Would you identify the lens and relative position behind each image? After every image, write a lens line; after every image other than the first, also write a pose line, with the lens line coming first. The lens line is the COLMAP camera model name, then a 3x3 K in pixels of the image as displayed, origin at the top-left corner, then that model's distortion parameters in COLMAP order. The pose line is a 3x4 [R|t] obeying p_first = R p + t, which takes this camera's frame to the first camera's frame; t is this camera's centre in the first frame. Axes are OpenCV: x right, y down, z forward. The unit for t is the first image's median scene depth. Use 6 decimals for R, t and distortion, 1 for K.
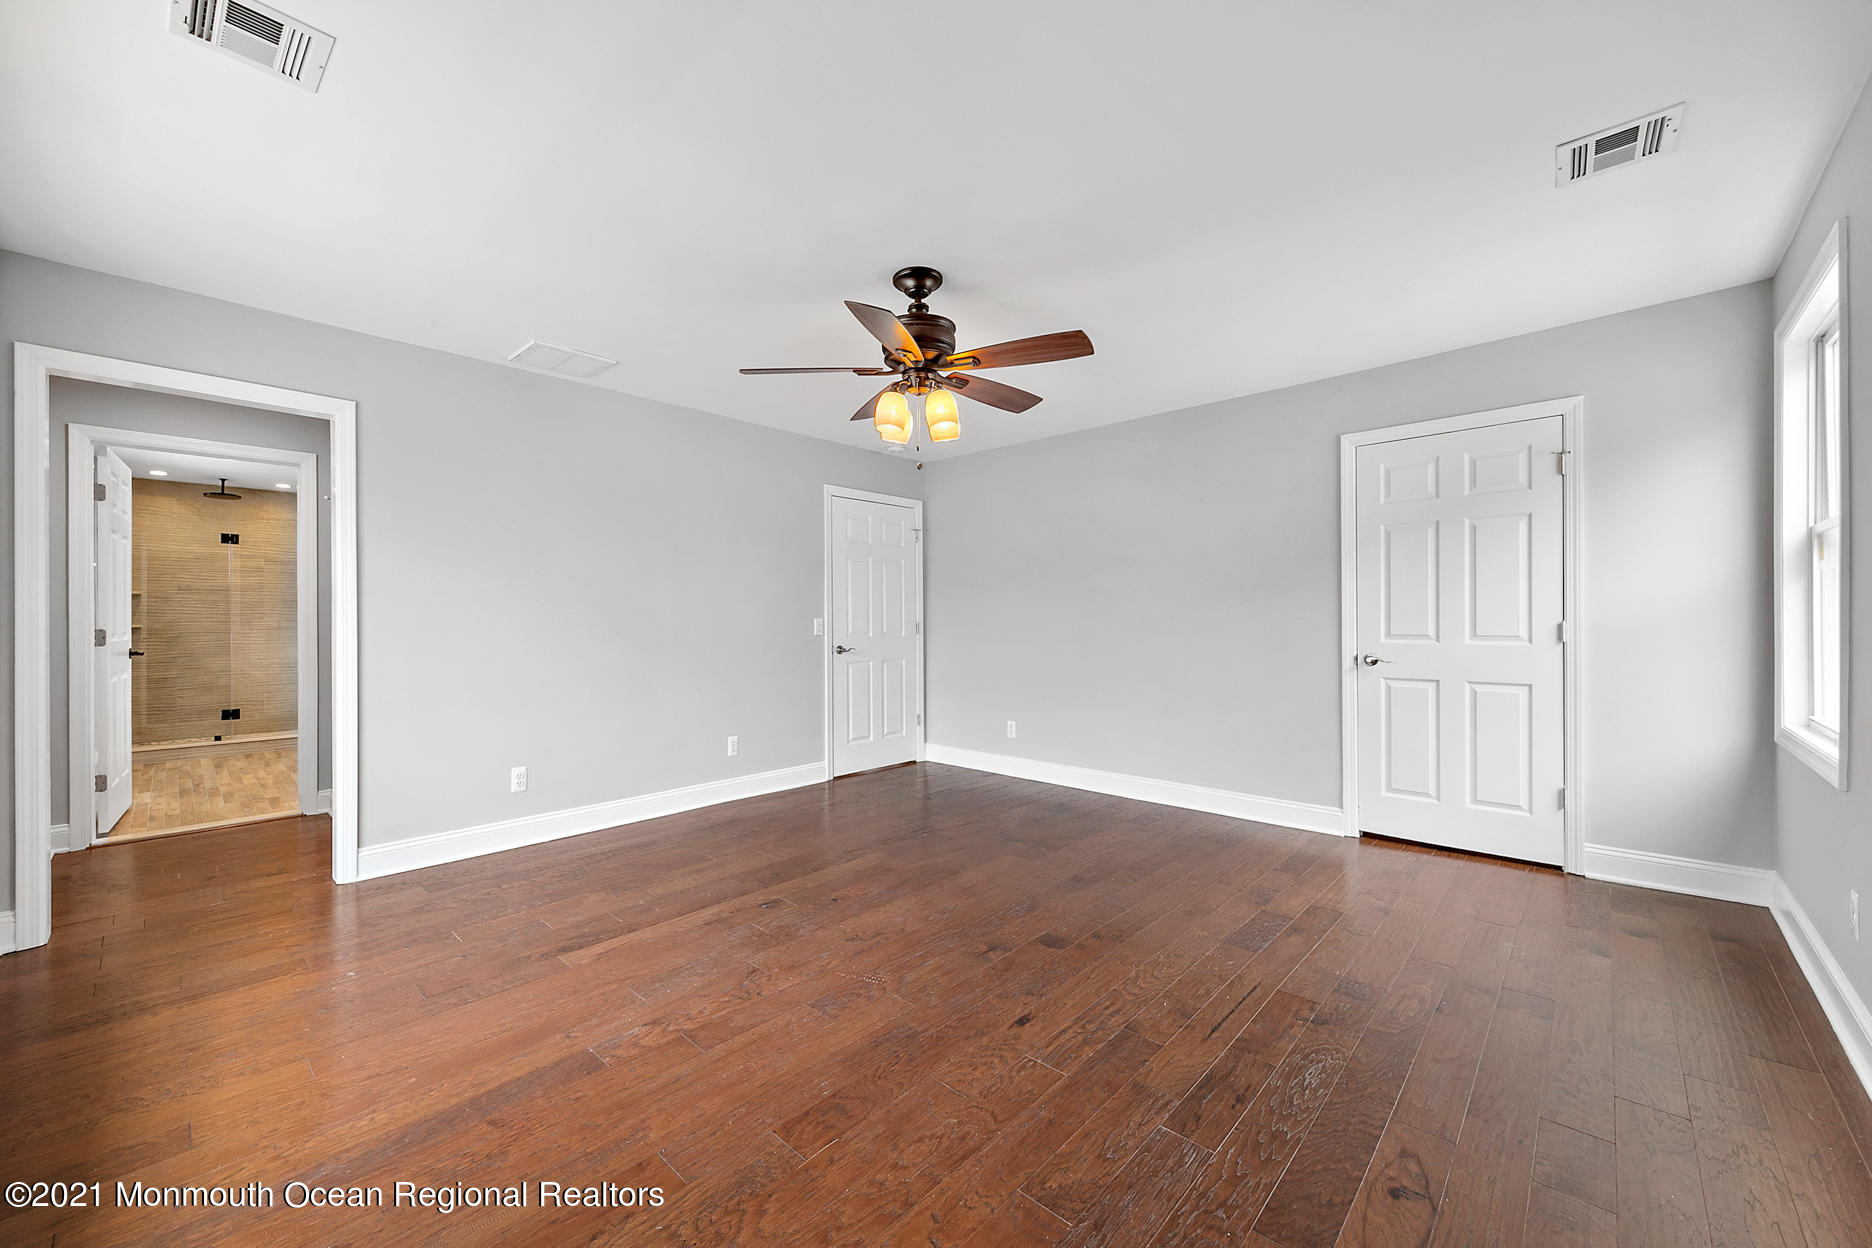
lens RADIAL K [[710.7, 0, 927.9], [0, 710.7, 618.2], [0, 0, 1]] dist [0.000293, -0.000393]
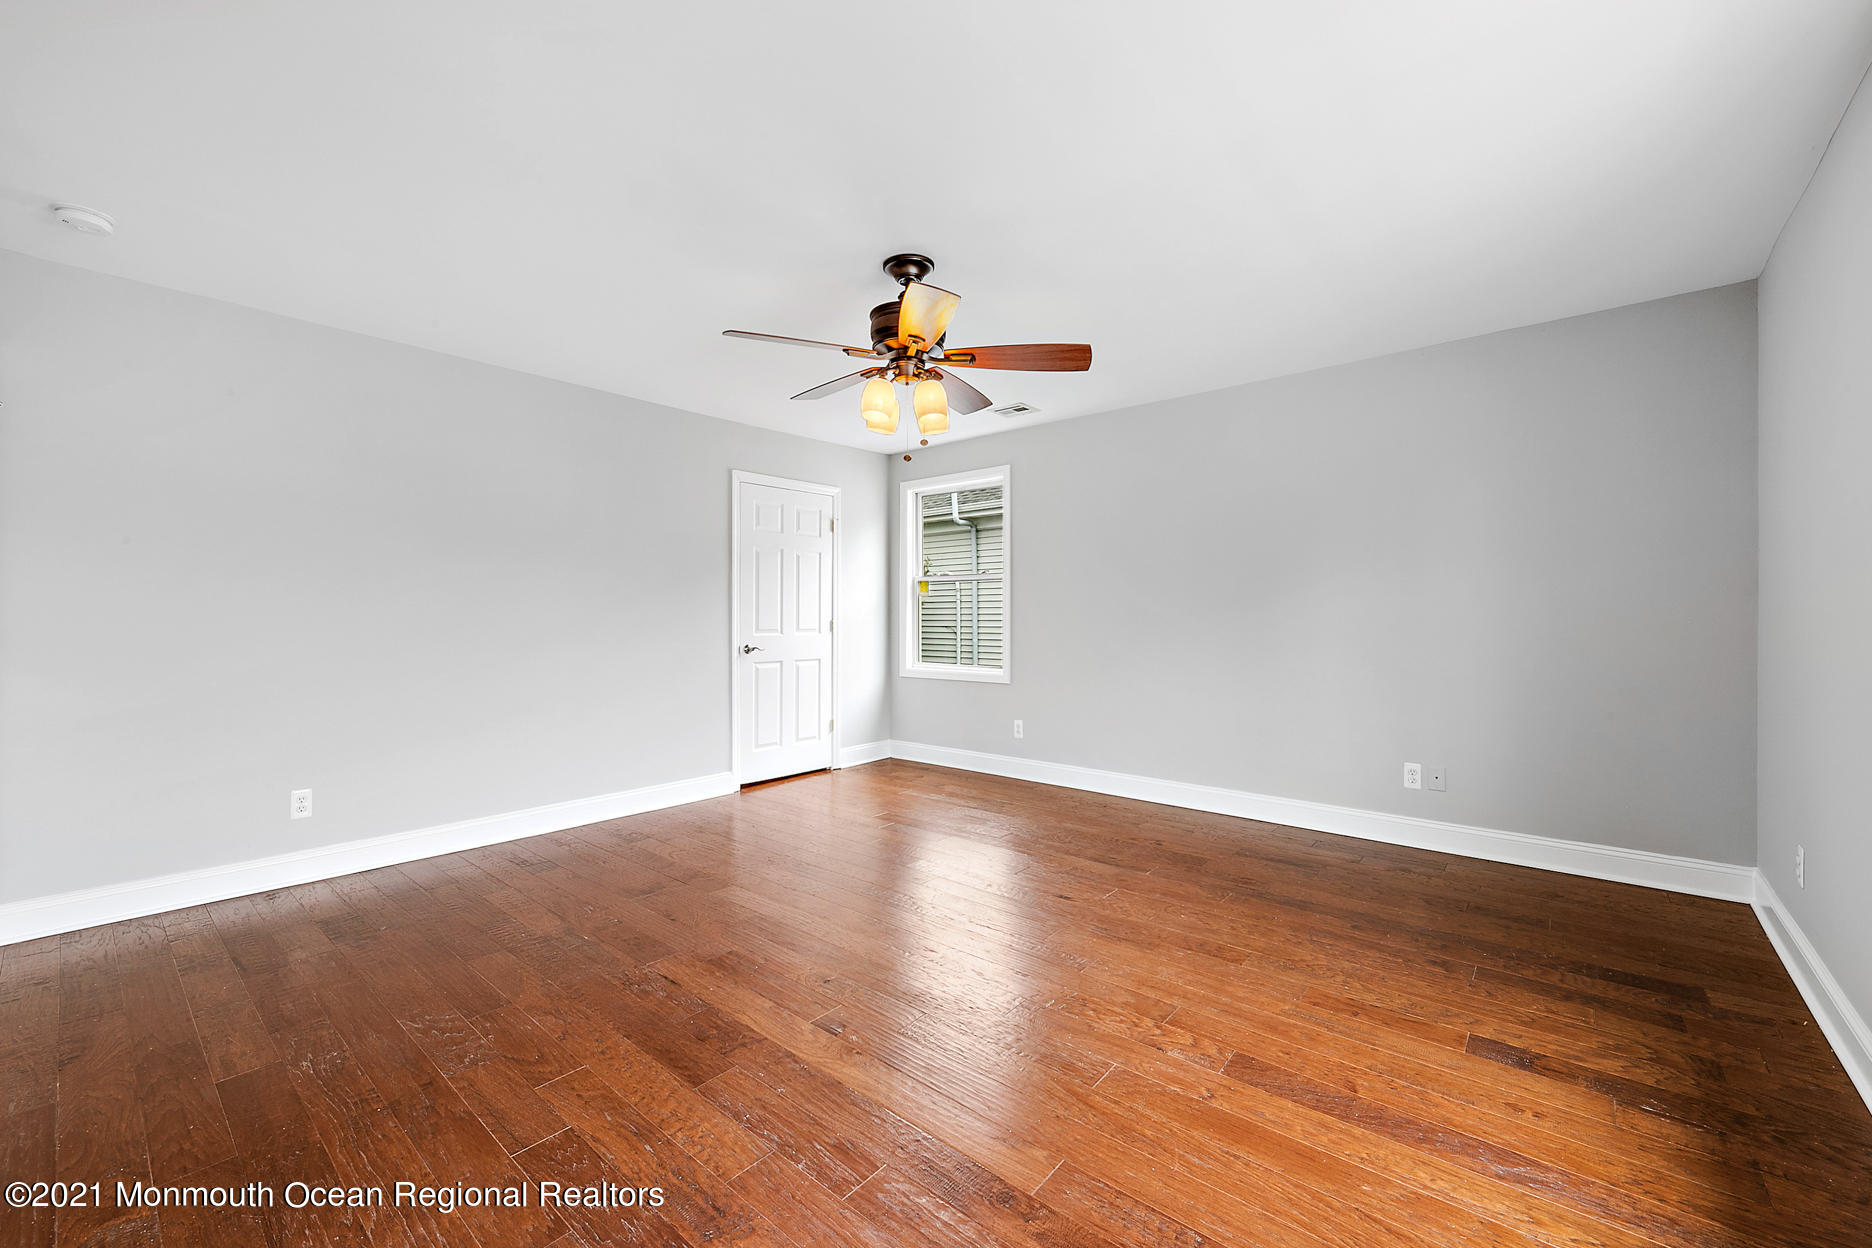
lens RADIAL K [[753.0, 0, 906.9], [0, 753.0, 618.8], [0, 0, 1]] dist [-0.000602, -0.000070]
pose [[-0.025897, 0.001941, 0.999663, -0.871550], [-0.001048, 0.999998, -0.001969, 0.006128], [-0.999664, -0.001099, -0.025895, 0.860058]]
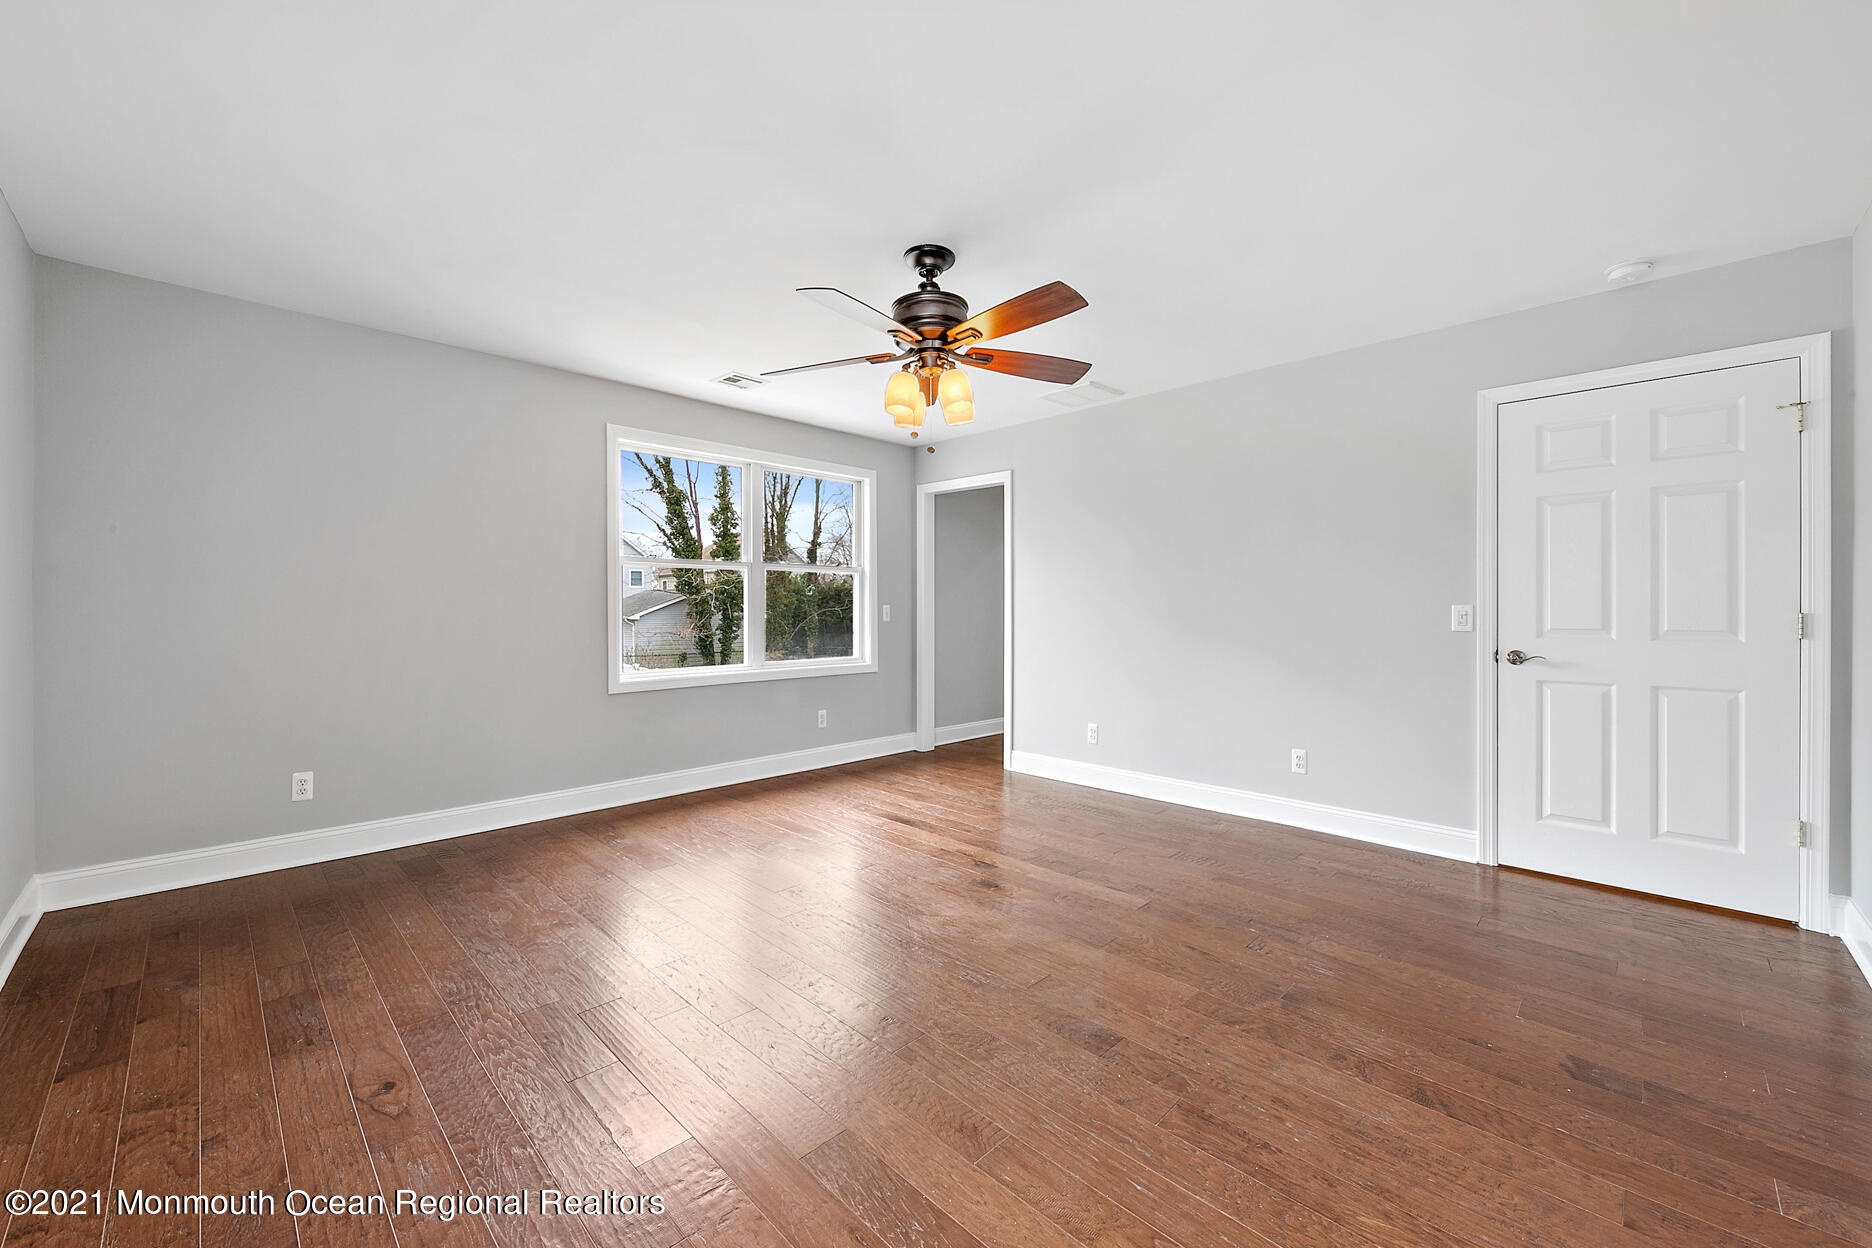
lens RADIAL K [[710.7, 0, 927.9], [0, 710.7, 618.2], [0, 0, 1]] dist [0.000293, -0.000393]
pose [[-0.022300, 0.020579, -0.999540, 0.805804], [0.004837, 0.999779, 0.020476, -0.005993], [0.999740, -0.004378, -0.022394, 0.855760]]
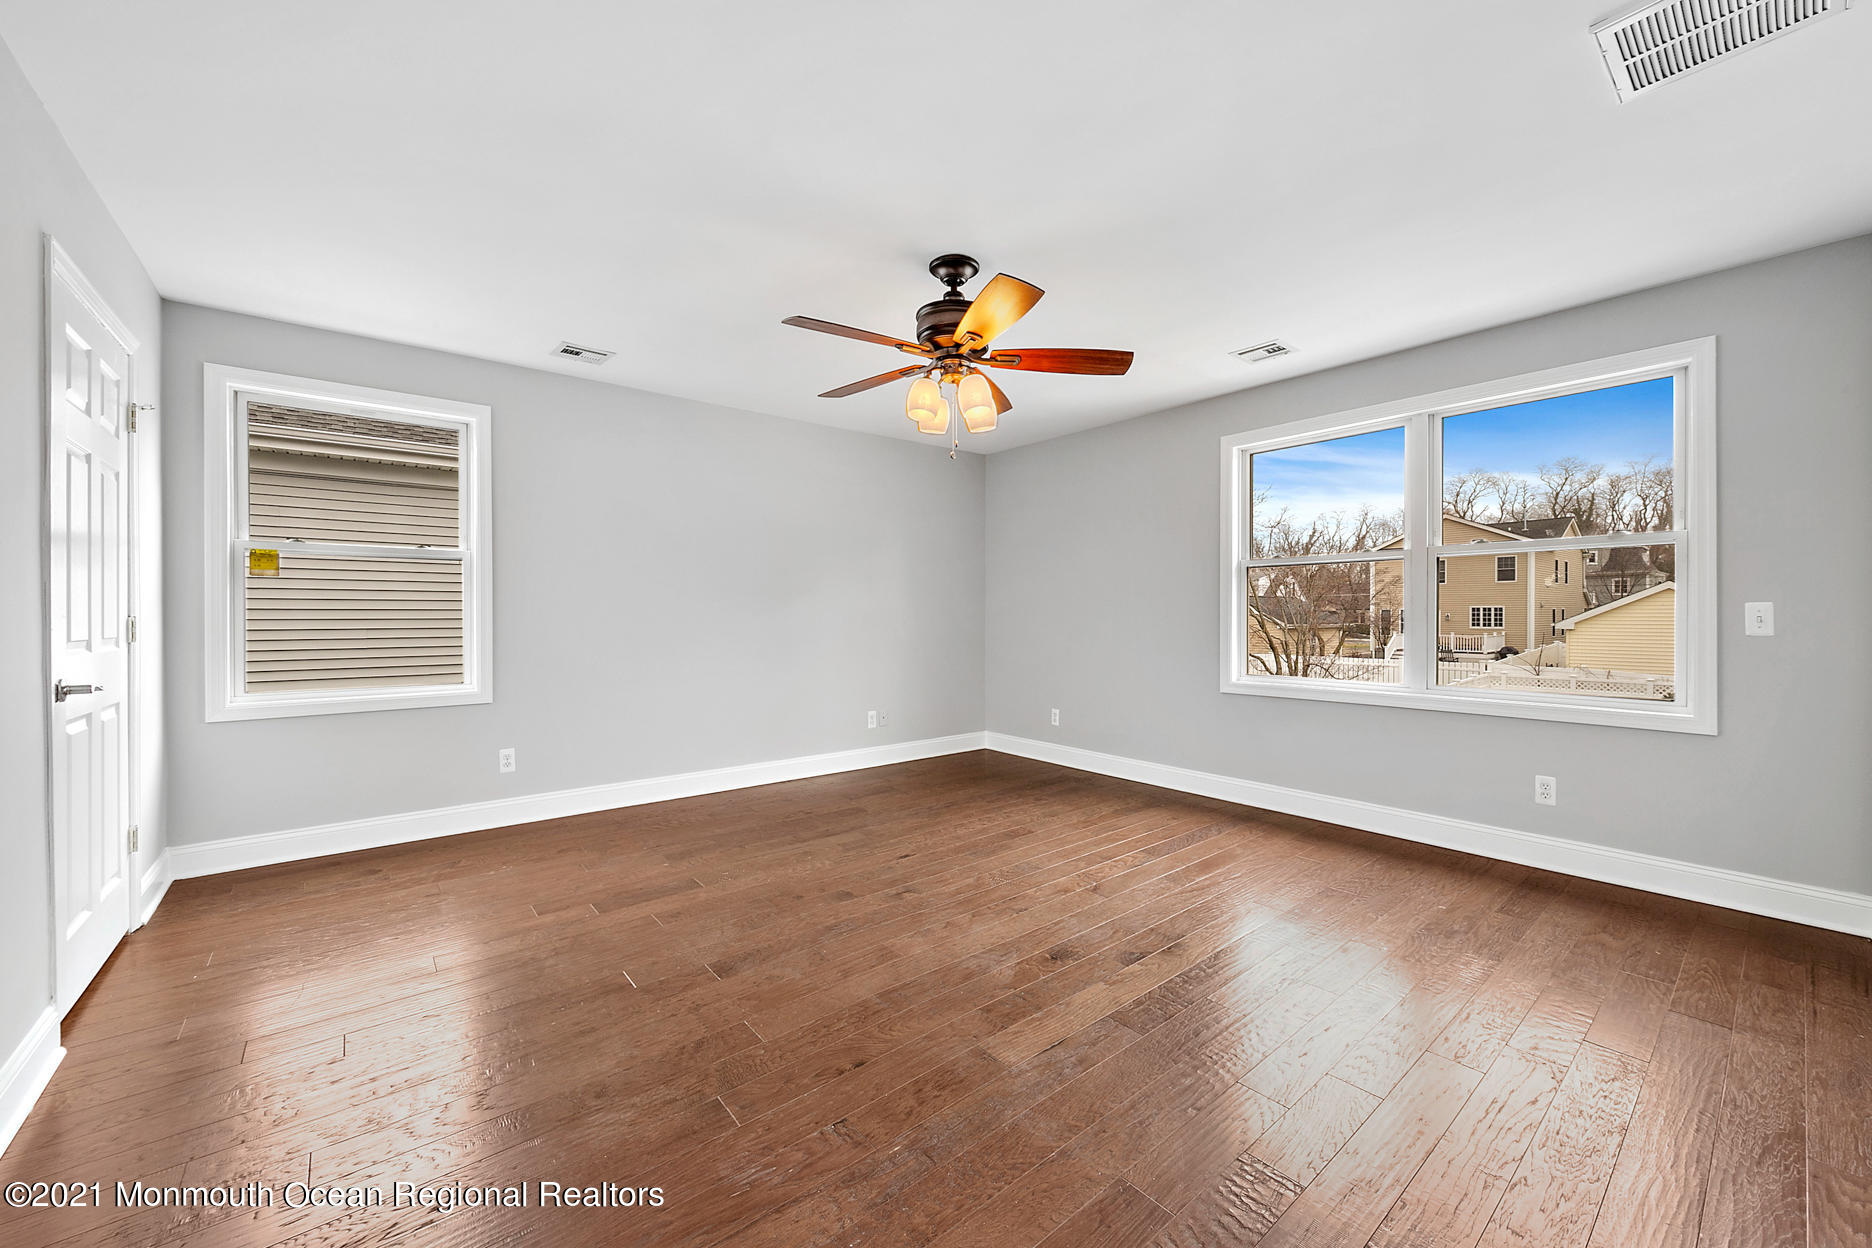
lens RADIAL K [[734.7, 0, 939.3], [0, 734.7, 613.4], [0, 0, 1]] dist [0.012494, -0.000131]
pose [[-0.992994, 0.007015, 0.117955, -0.094266], [0.006591, 0.999970, -0.003983, 0.008918], [-0.117980, -0.003178, -0.993011, 1.699923]]
